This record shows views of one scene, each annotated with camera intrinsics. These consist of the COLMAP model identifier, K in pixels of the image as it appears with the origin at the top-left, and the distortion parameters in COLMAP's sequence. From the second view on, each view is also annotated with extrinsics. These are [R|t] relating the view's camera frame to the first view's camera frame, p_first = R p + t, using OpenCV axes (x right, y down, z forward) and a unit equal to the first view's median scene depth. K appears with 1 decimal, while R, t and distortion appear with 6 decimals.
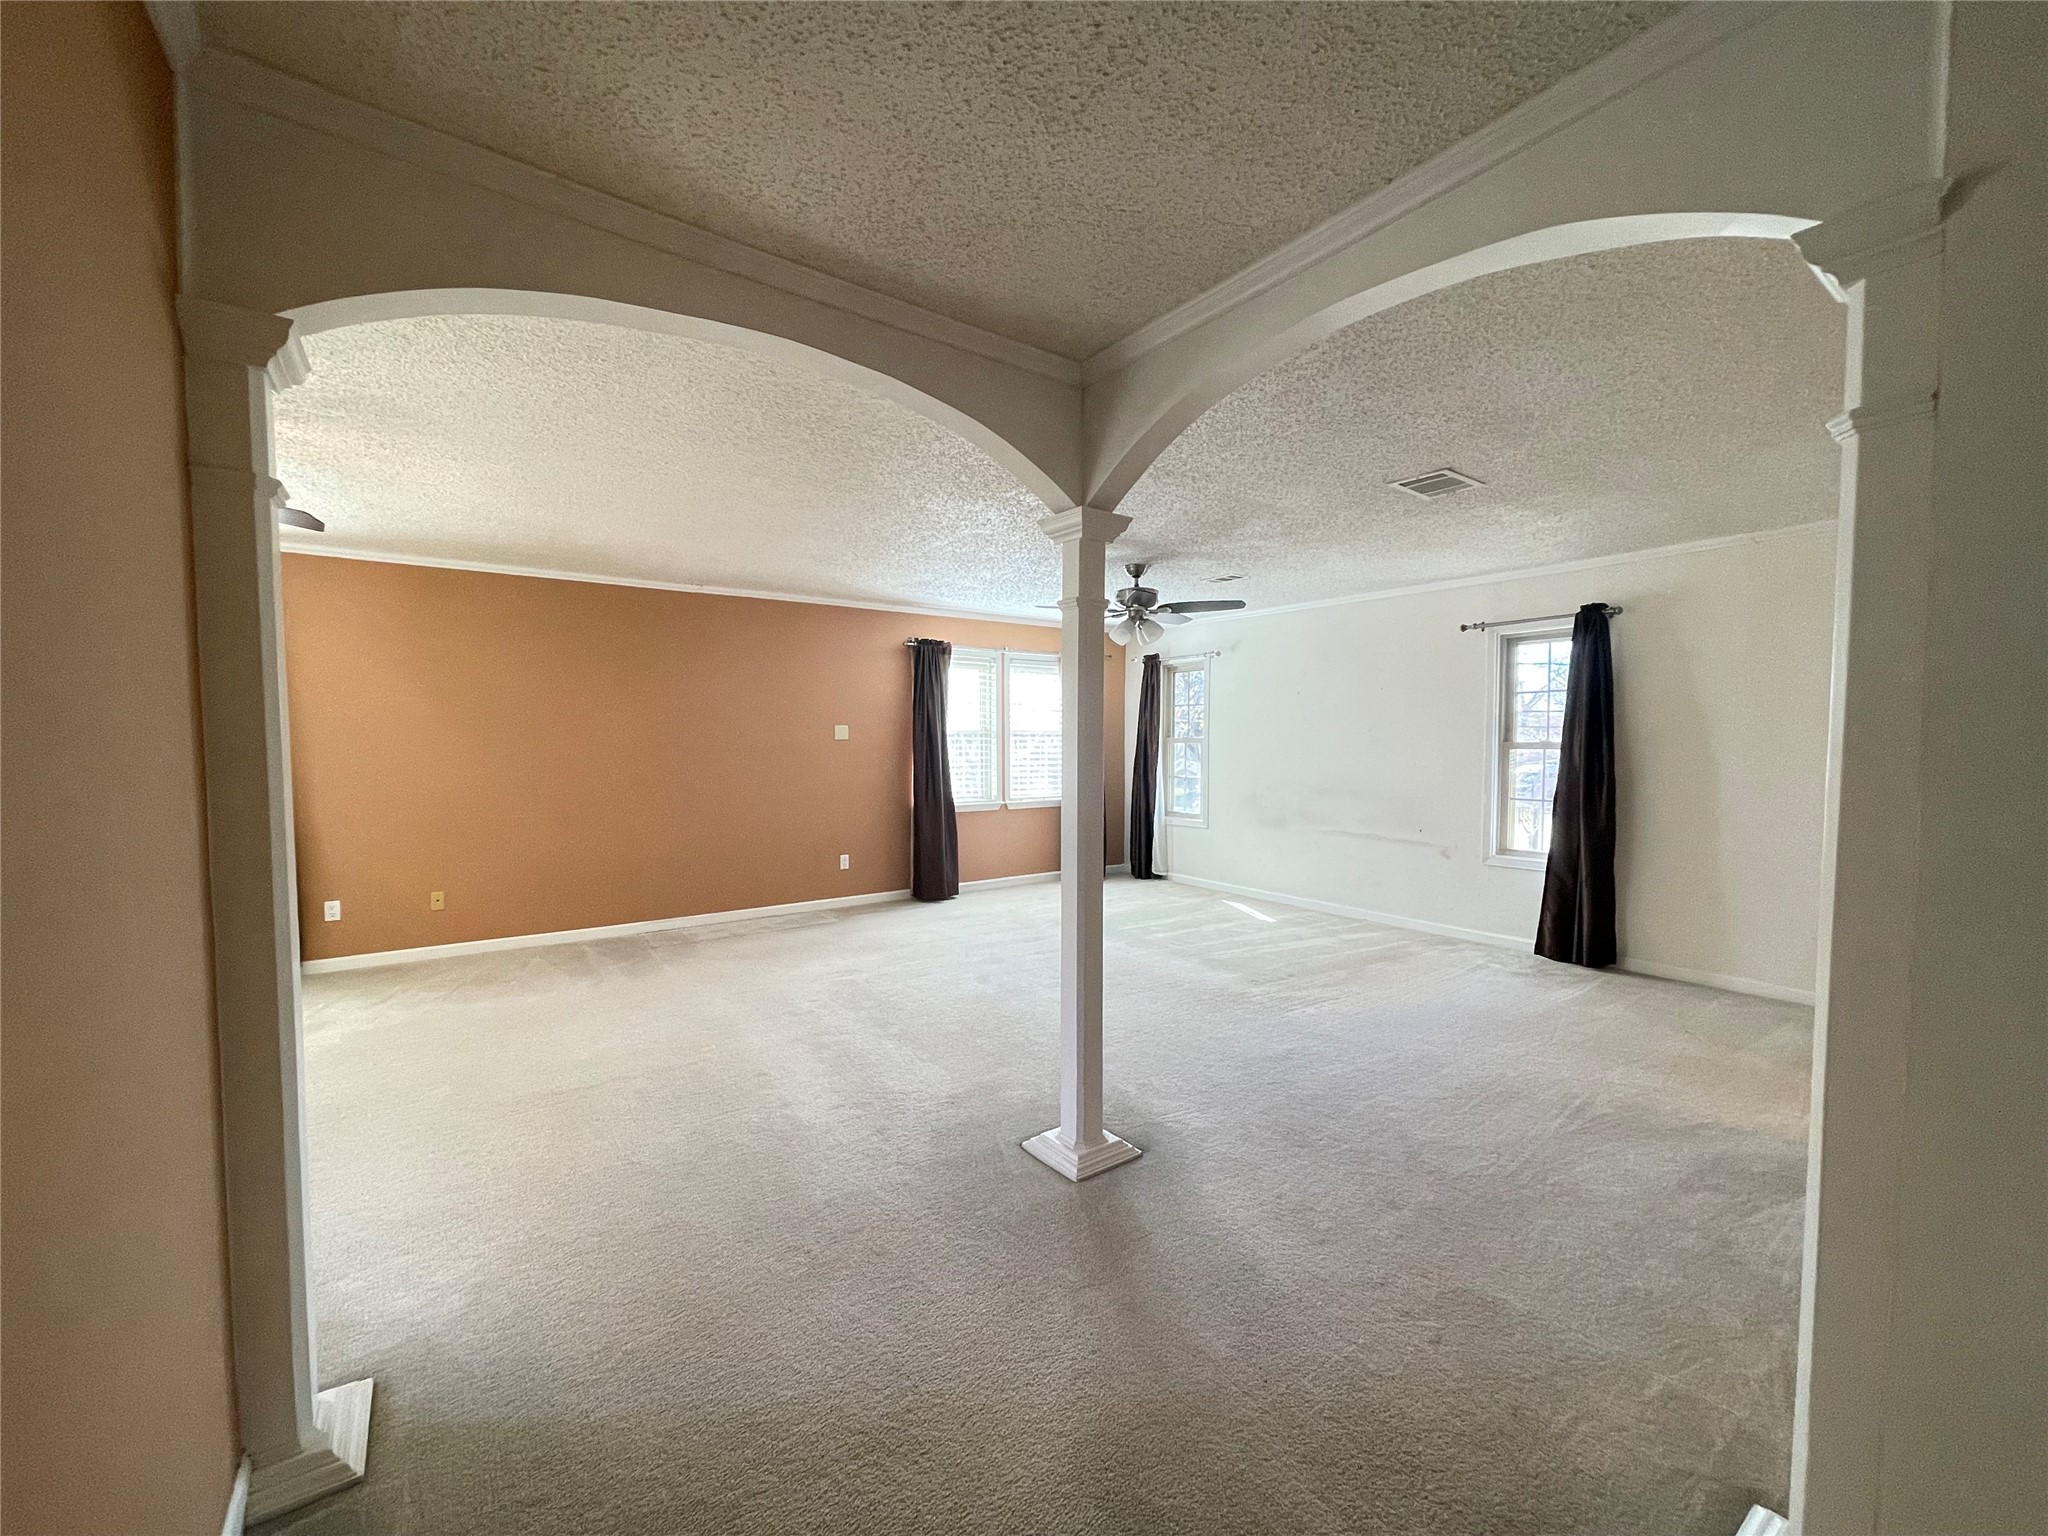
lens RADIAL K [[823.9, 0, 1032.3], [0, 823.9, 785.9], [0, 0, 1]] dist [-0.008928, -0.000673]
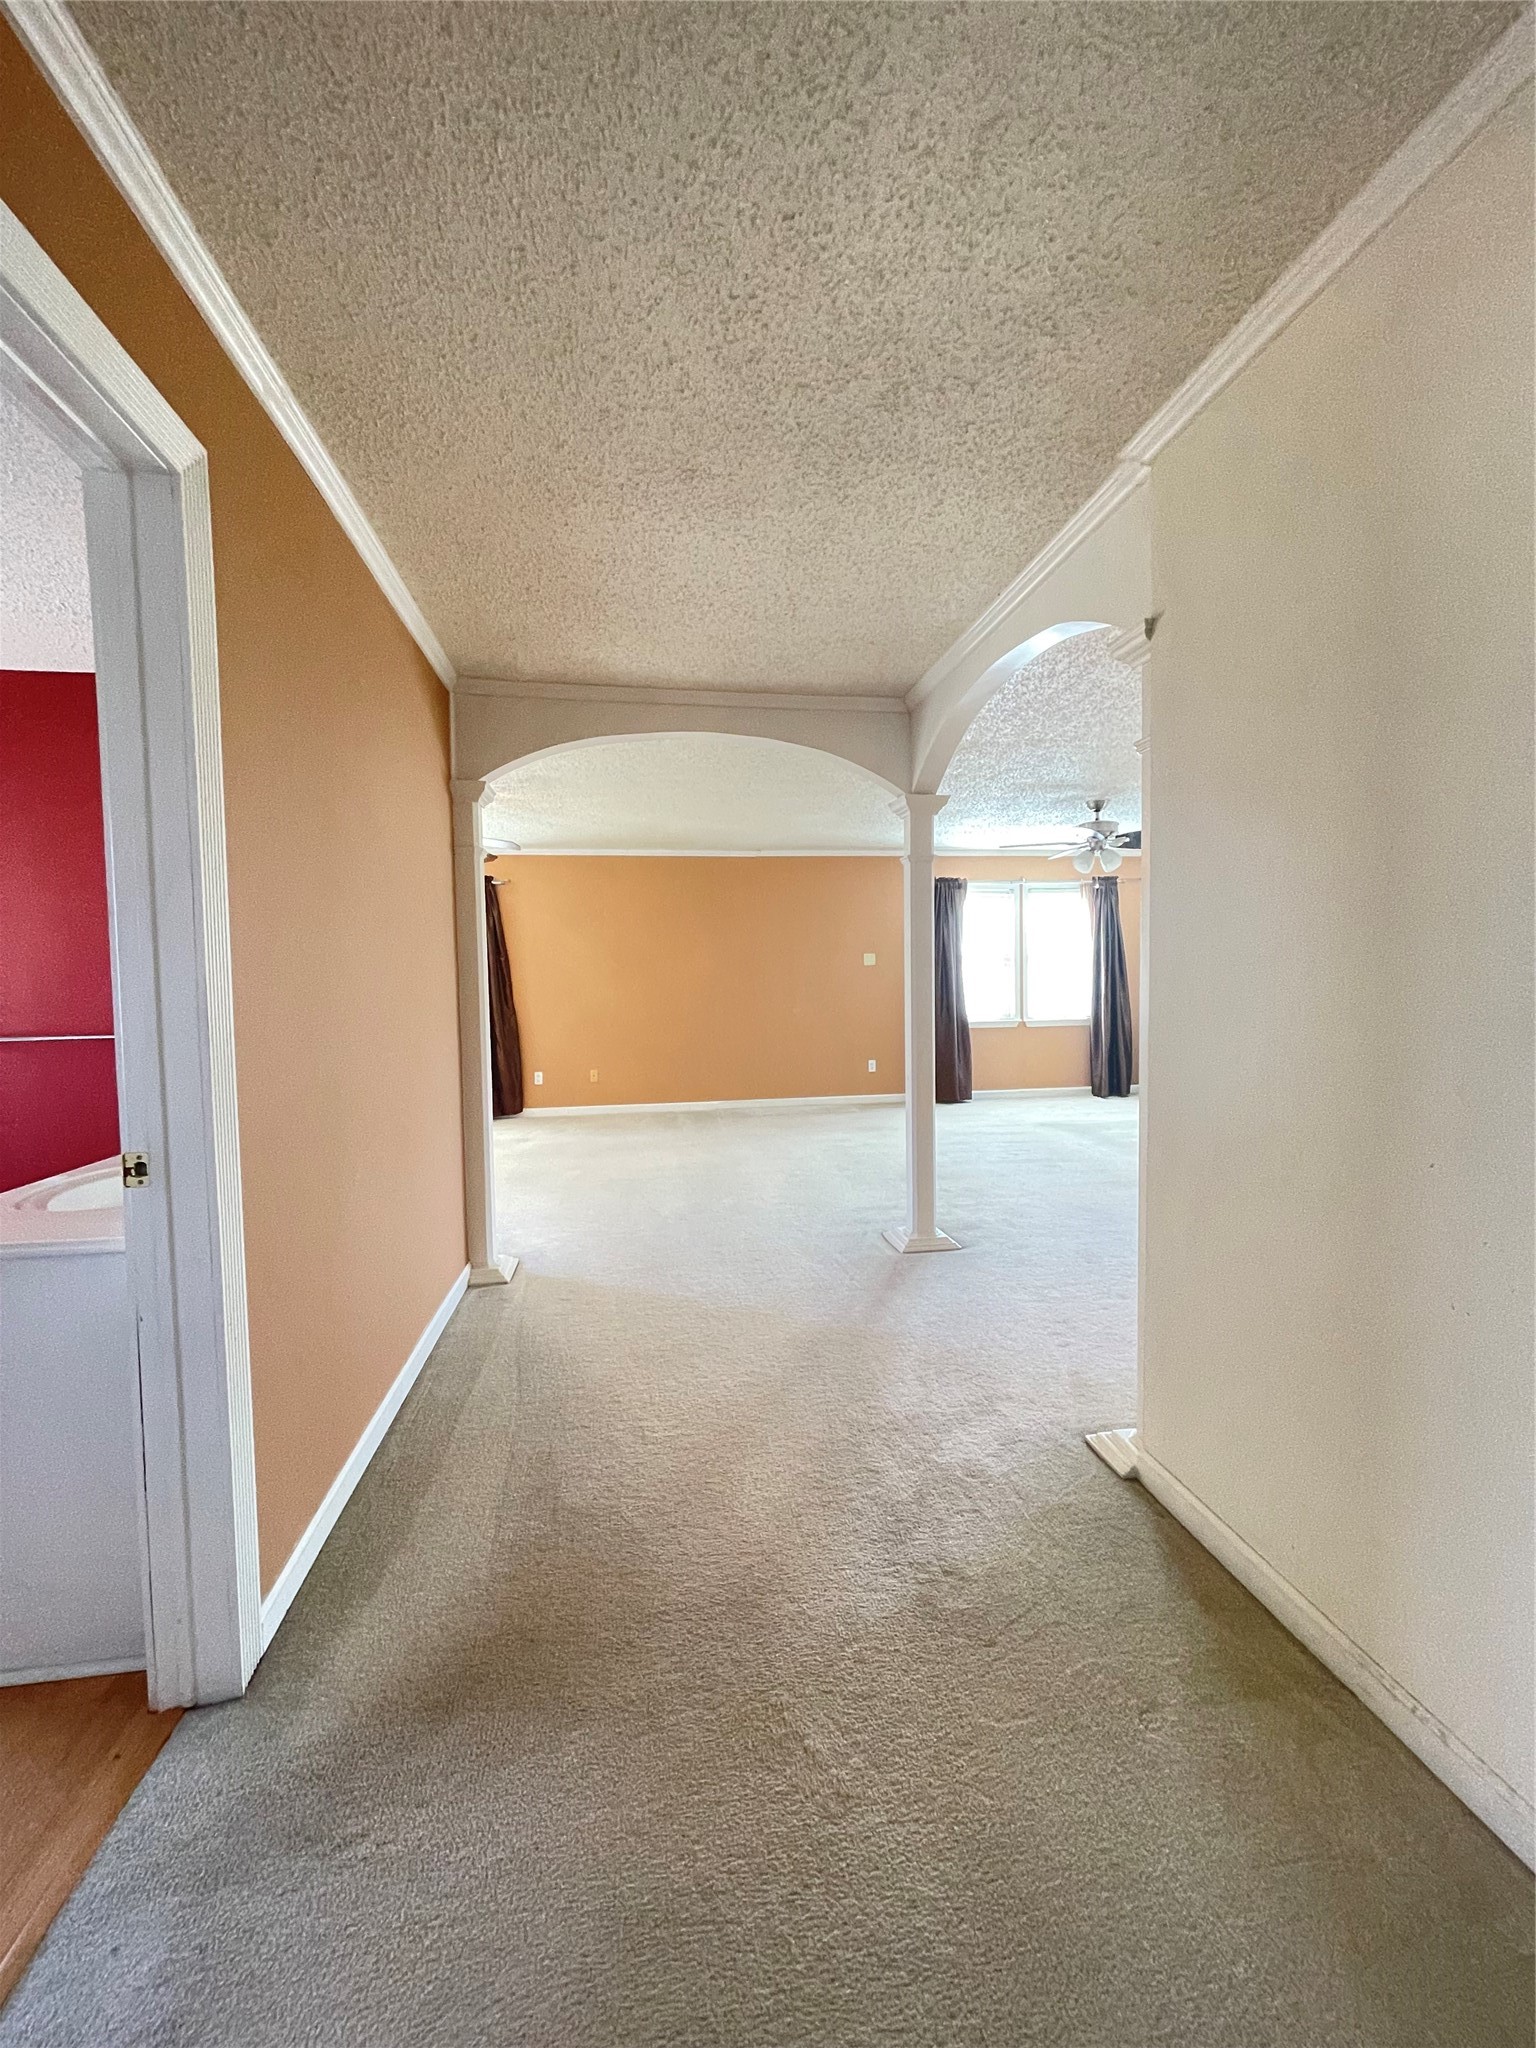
lens RADIAL K [[823.9, 0, 767.9], [0, 823.9, 1022.7], [0, 0, 1]] dist [-0.008928, -0.000673]
pose [[0.892848, 0.008439, -0.450280, 0.229618], [-0.006782, 0.999963, 0.005294, 0.028933], [0.450308, -0.001673, 0.892872, -0.195260]]
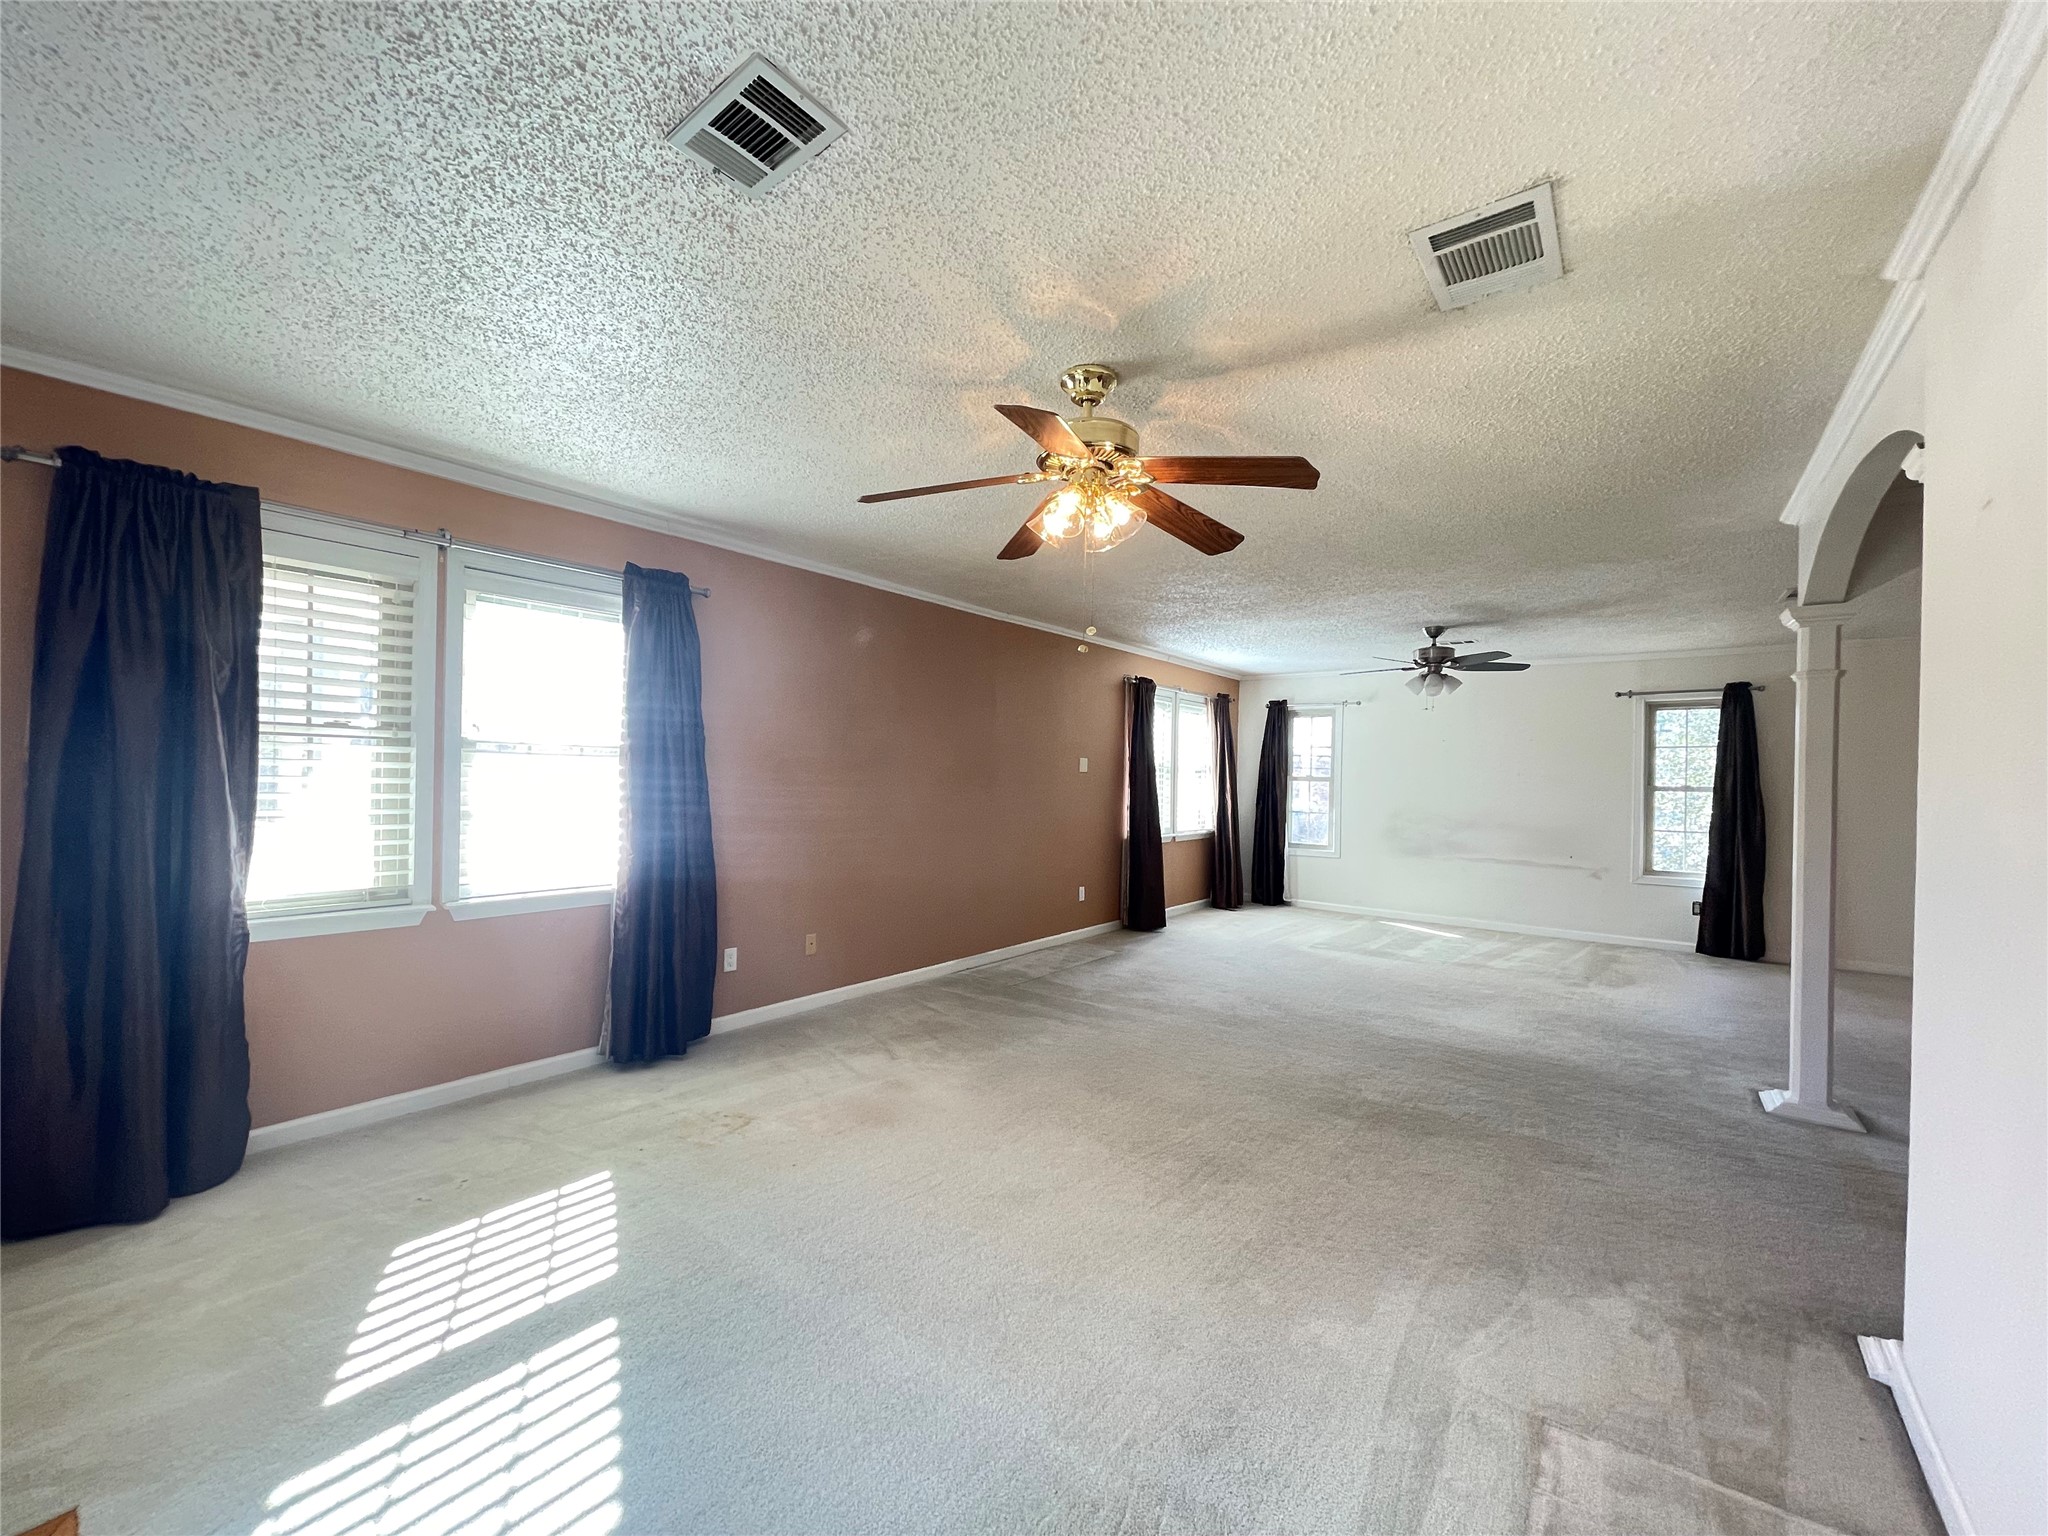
lens RADIAL K [[823.9, 0, 1025.0], [0, 823.9, 787.0], [0, 0, 1]] dist [-0.008928, -0.000673]
pose [[0.957696, 0.016418, 0.287313, -0.740219], [-0.004111, 0.999050, -0.043385, 0.007985], [-0.287753, 0.040368, 0.956854, 0.070759]]
